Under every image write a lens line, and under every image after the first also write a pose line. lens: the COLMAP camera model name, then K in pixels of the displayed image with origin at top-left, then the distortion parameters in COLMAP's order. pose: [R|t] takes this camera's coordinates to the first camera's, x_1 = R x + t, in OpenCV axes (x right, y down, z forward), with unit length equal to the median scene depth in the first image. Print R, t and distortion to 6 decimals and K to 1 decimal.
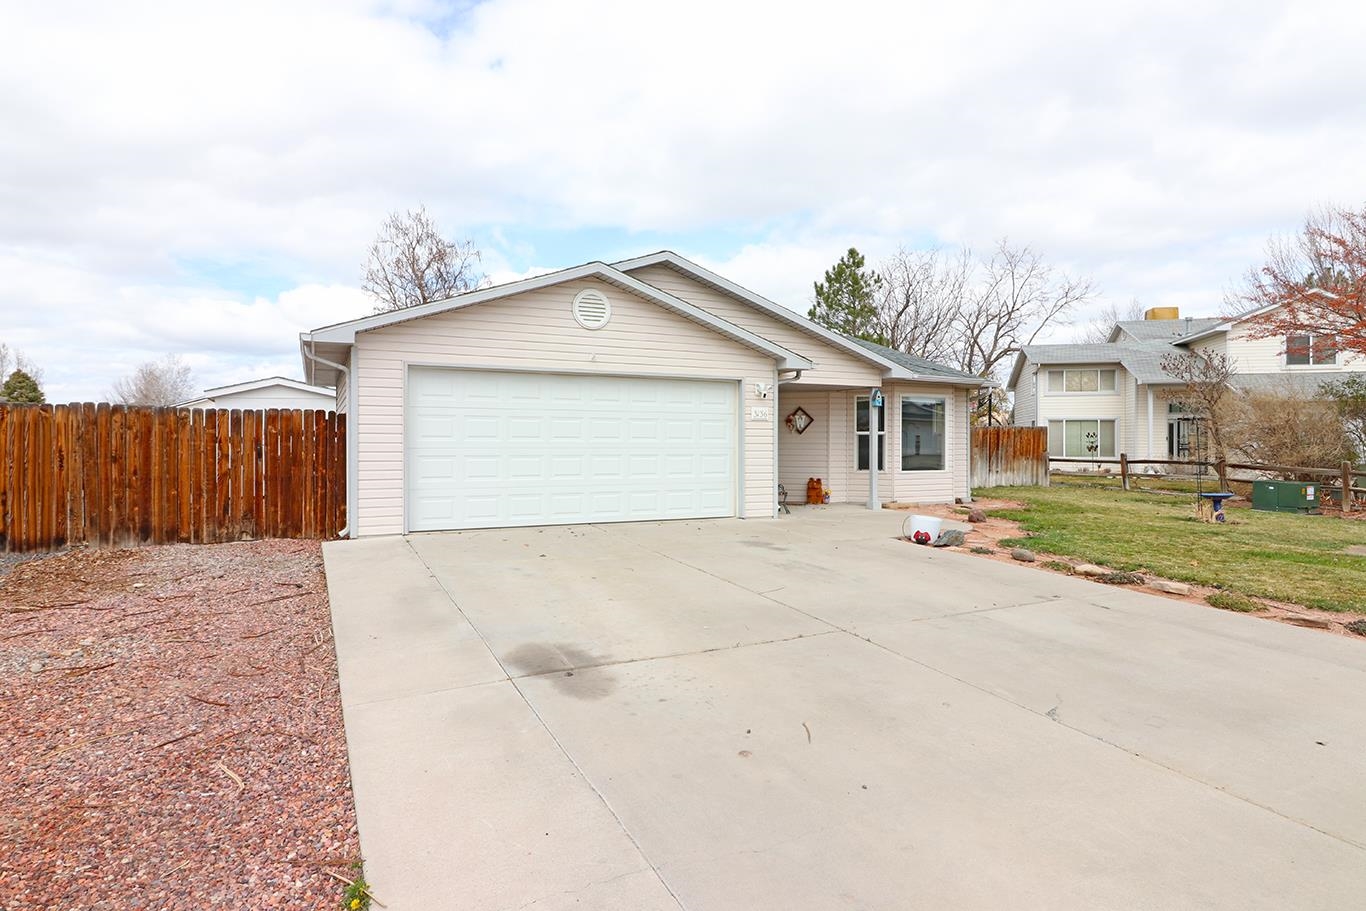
lens RADIAL K [[783.4, 0, 683.0], [0, 783.4, 455.5], [0, 0, 1]] dist [0.001537, -0.000009]
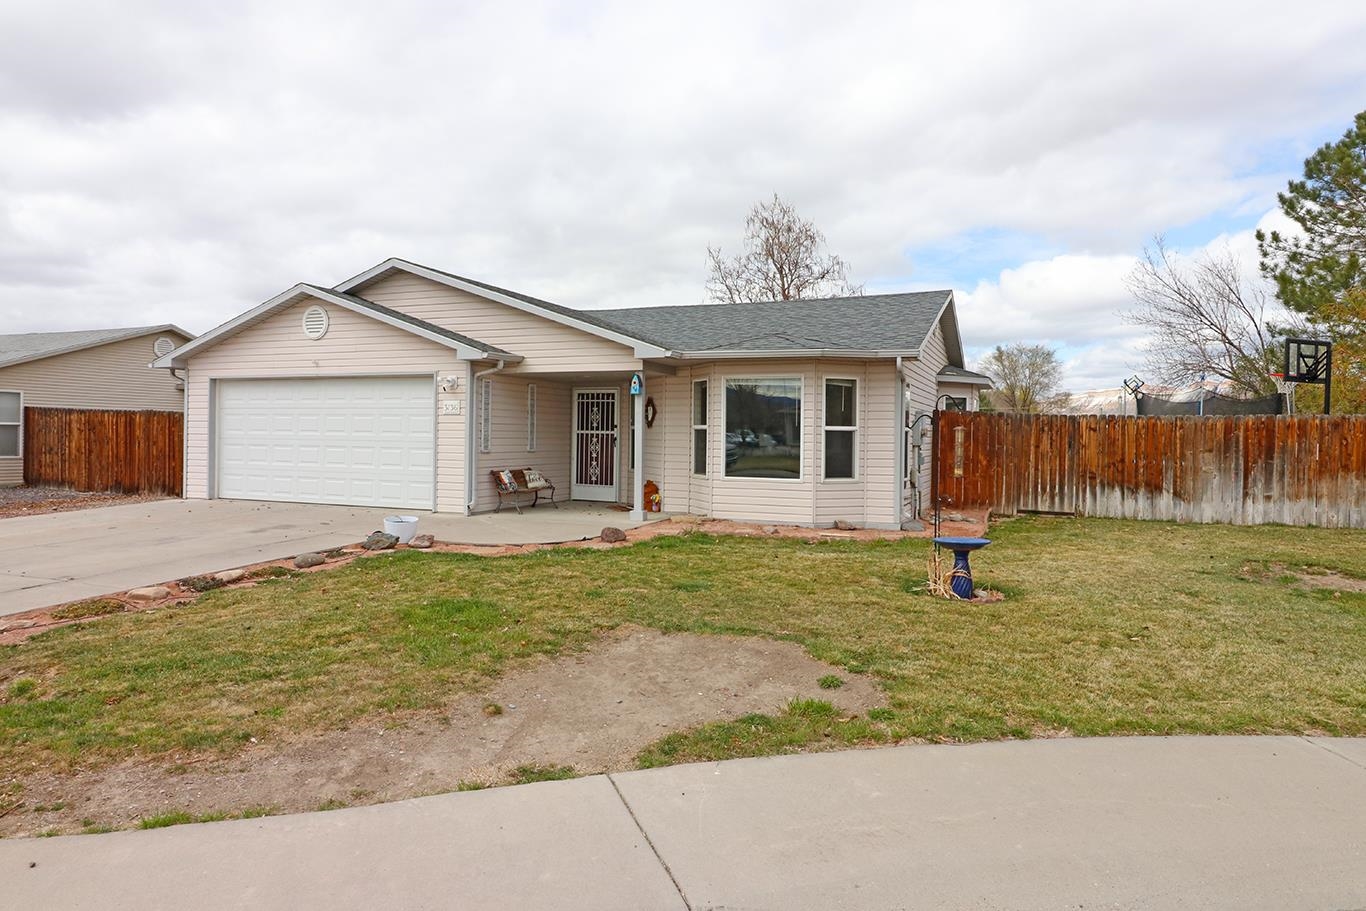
lens RADIAL K [[893.2, 0, 683.0], [0, 893.2, 455.5], [0, 0, 1]] dist [-0.007316, -0.000998]
pose [[0.637995, 0.023801, -0.769673, 1.154323], [-0.022755, 0.999668, 0.012051, -0.013402], [0.769704, 0.009825, 0.638325, 0.514730]]
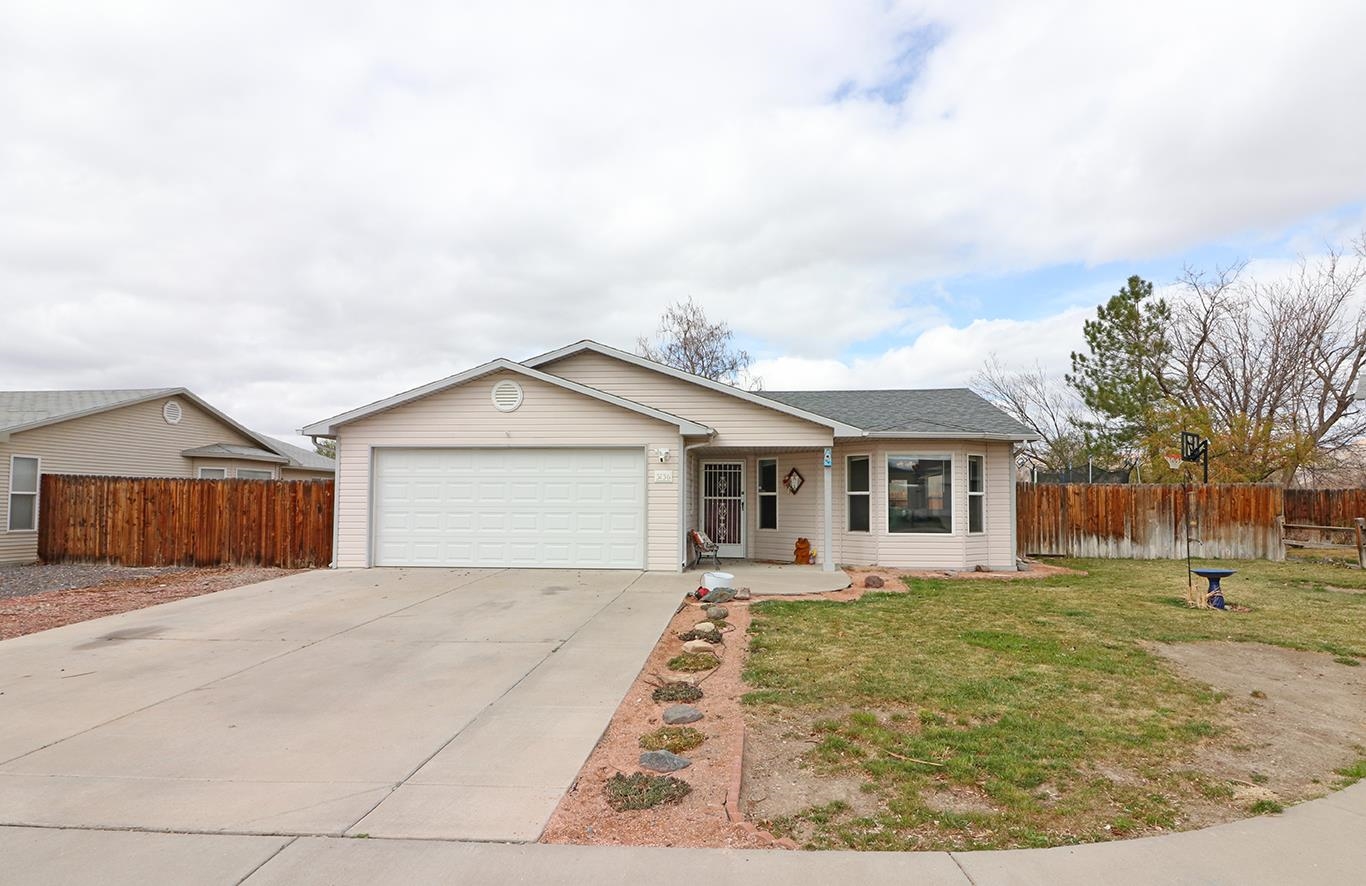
lens RADIAL K [[791.4, 0, 685.3], [0, 791.4, 473.4], [0, 0, 1]] dist [-0.003196, -0.001565]
pose [[0.855811, -0.018607, -0.516953, 0.703745], [-0.010000, 0.998571, -0.052498, 0.000669], [0.517191, 0.050098, 0.854402, 0.065458]]
